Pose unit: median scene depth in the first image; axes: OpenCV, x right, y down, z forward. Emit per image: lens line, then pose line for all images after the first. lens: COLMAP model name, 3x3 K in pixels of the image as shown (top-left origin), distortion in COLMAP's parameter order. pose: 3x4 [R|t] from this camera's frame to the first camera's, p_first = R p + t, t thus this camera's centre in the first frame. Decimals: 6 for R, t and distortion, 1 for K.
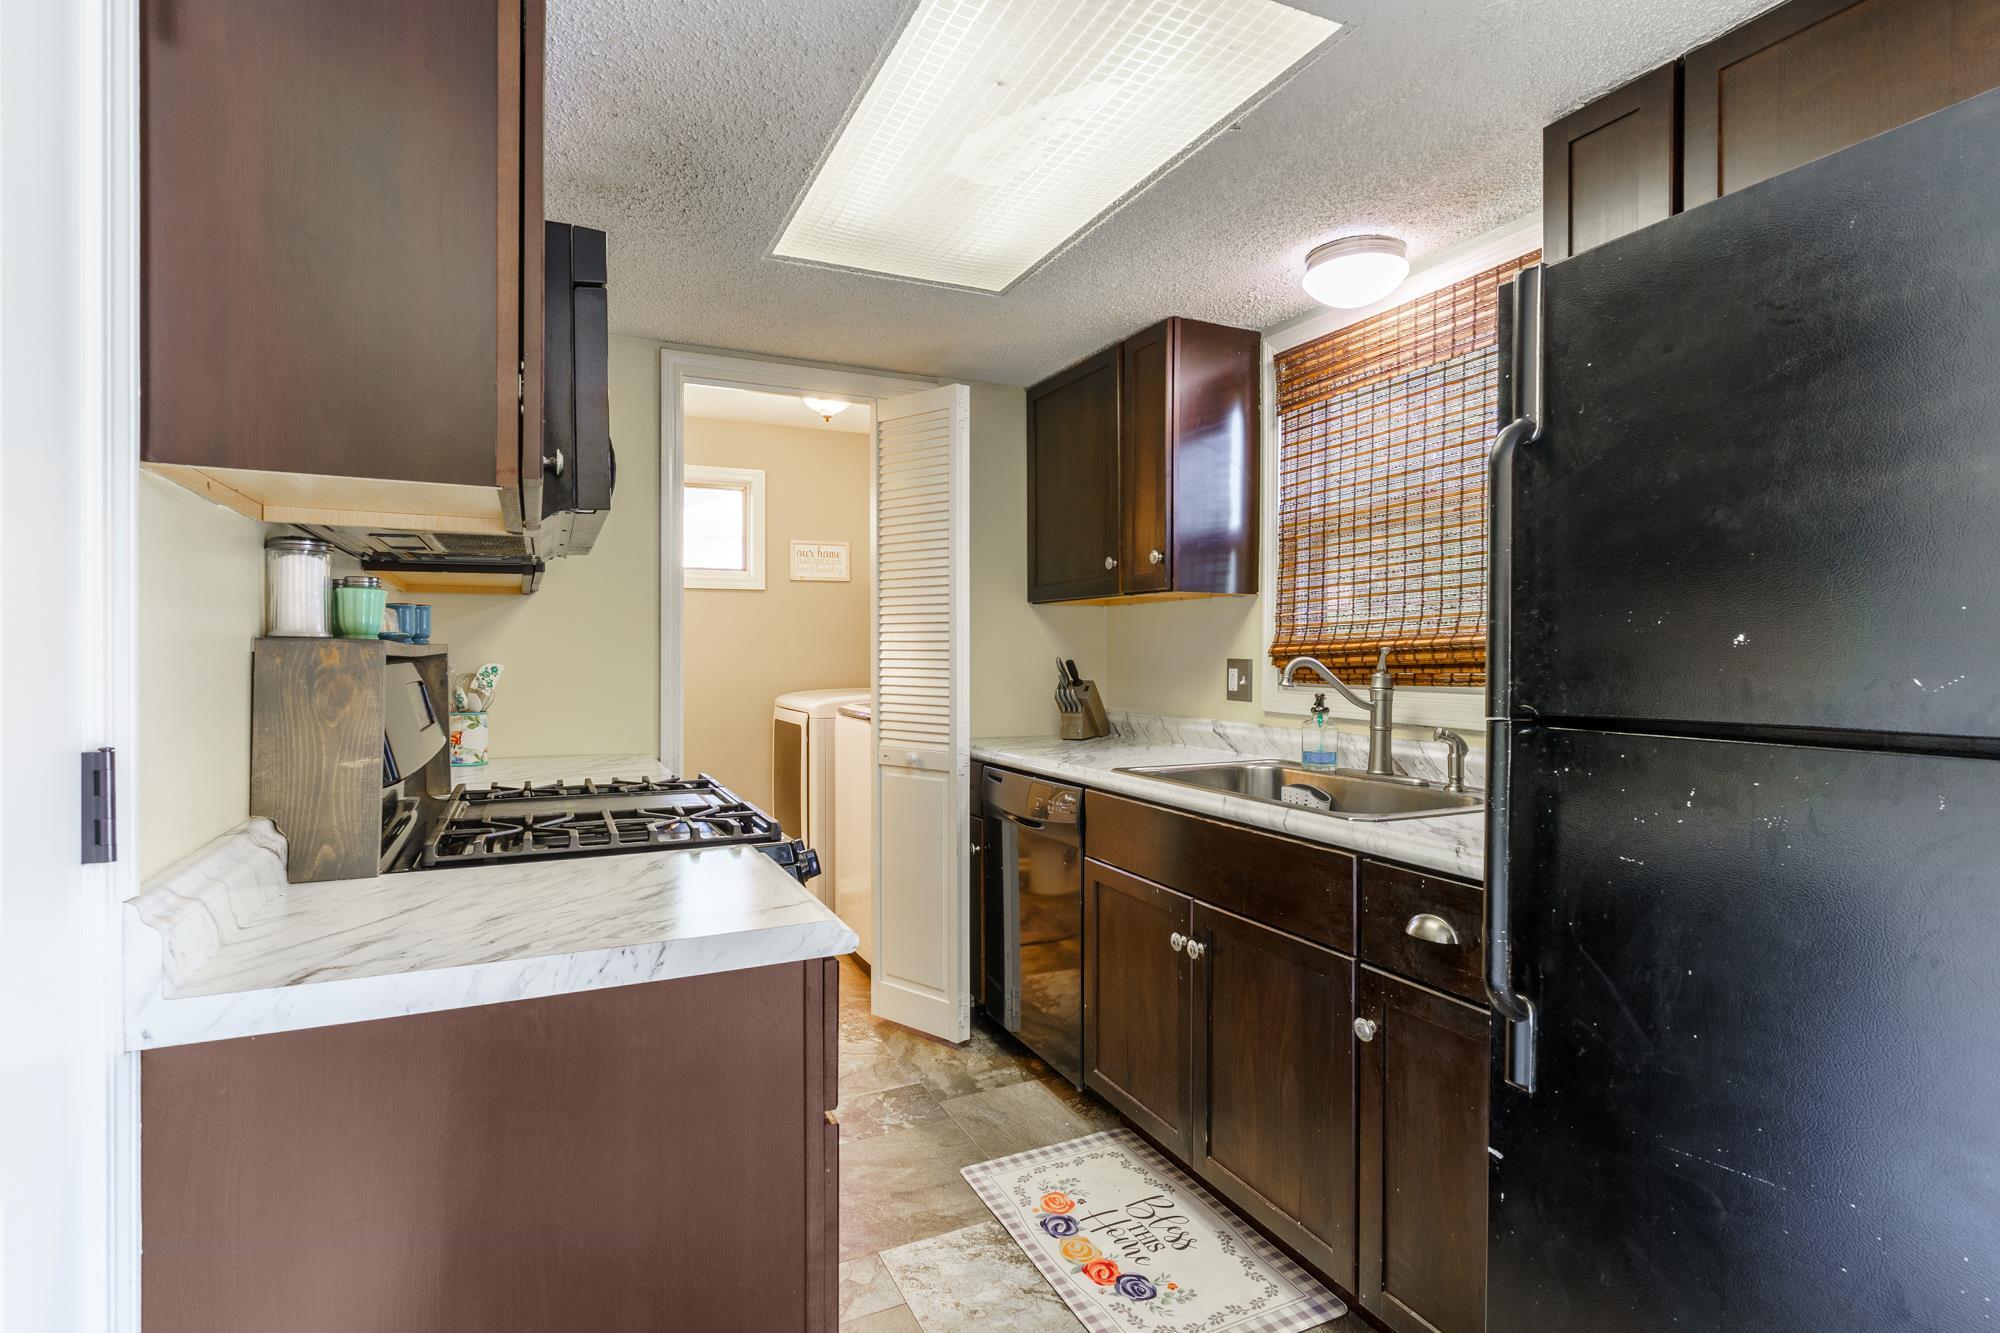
lens RADIAL K [[974.0, 0, 967.0], [0, 974.0, 666.3], [0, 0, 1]] dist [-0.001777, -0.000348]
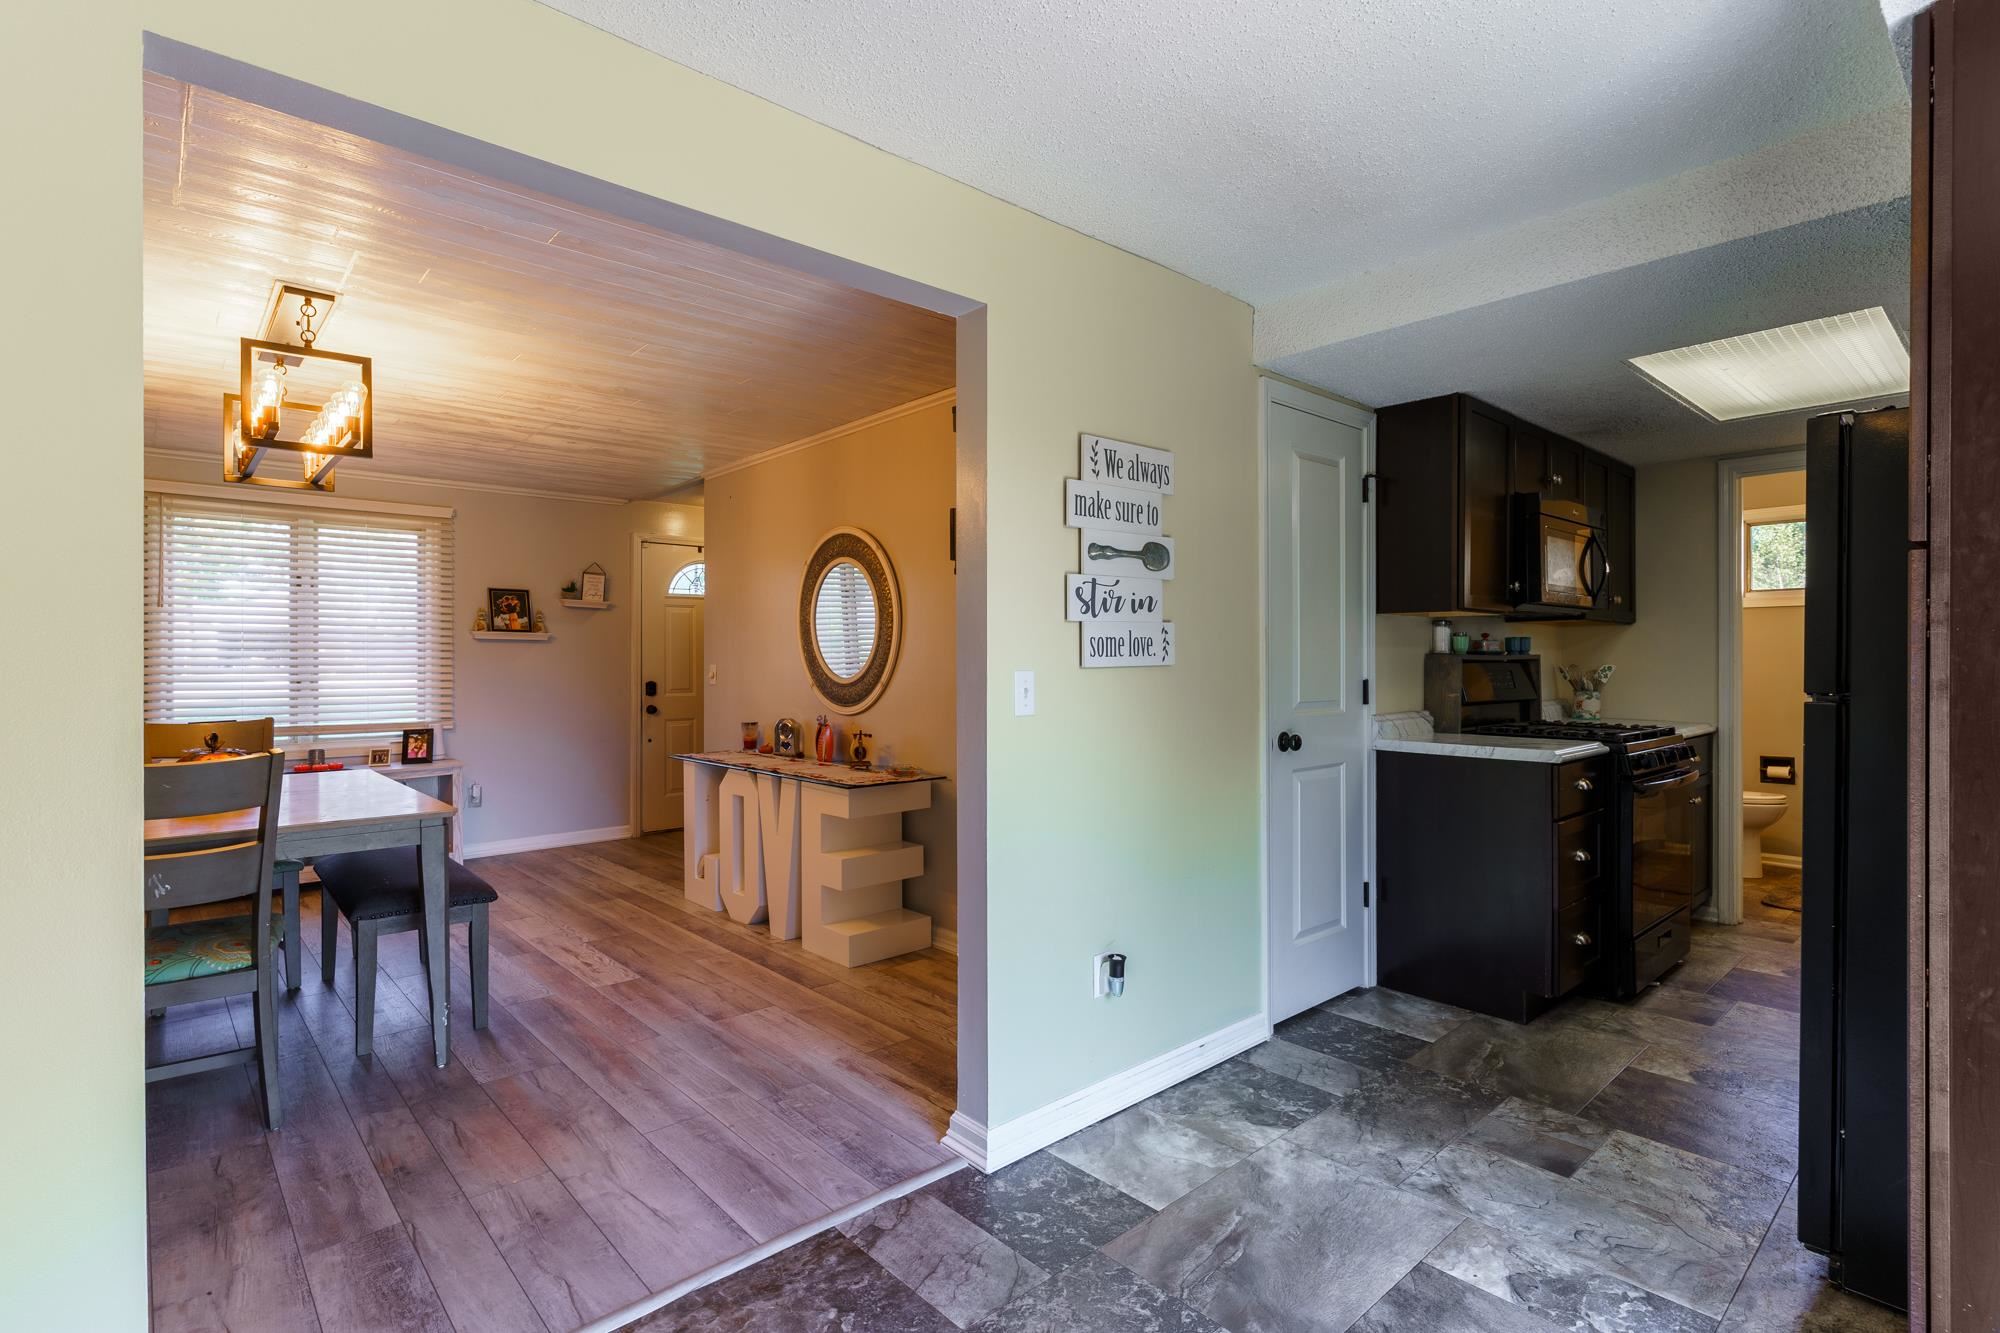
lens RADIAL K [[974.0, 0, 967.0], [0, 974.0, 666.3], [0, 0, 1]] dist [-0.001777, -0.000348]
pose [[0.285669, -0.002559, -0.958325, 2.624293], [-0.007871, 0.999956, -0.005017, 0.054854], [0.958296, 0.008977, 0.285637, -1.861017]]
